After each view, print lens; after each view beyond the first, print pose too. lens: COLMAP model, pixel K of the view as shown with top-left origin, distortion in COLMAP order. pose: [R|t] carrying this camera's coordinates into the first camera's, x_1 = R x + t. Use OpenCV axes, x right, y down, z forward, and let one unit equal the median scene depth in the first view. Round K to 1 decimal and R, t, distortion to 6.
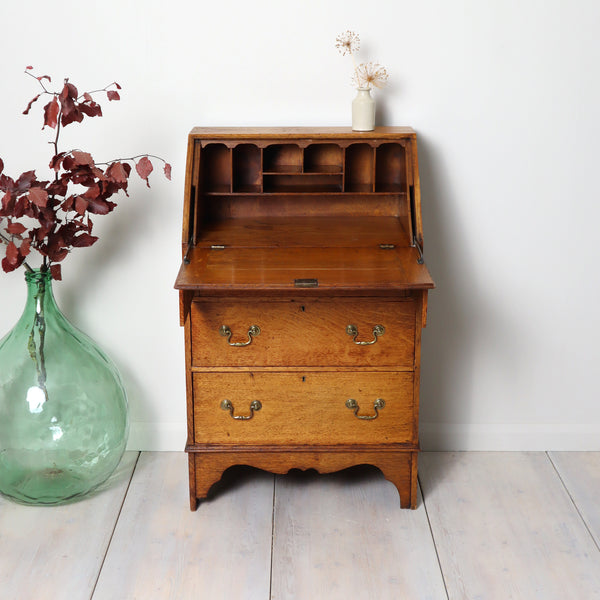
lens RADIAL K [[1124.7, 0, 298.5], [0, 1124.7, 280.2], [0, 0, 1]] dist [0.005653, 0.118298]
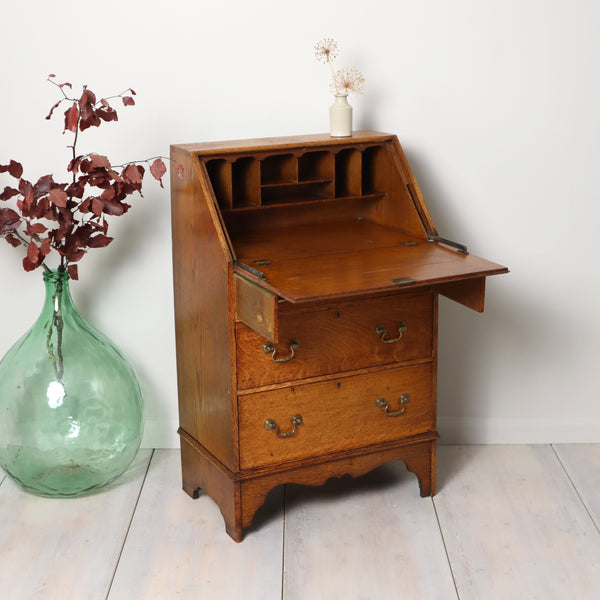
lens RADIAL K [[1239.3, 0, 300.0], [0, 1239.3, 300.0], [0, 0, 1]] dist [0.025141, 0.187844]
pose [[0.999871, -0.014648, -0.006547, 0.002106], [0.014589, 0.999853, -0.008961, 0.033500], [0.006678, 0.008864, 0.999938, -0.154640]]
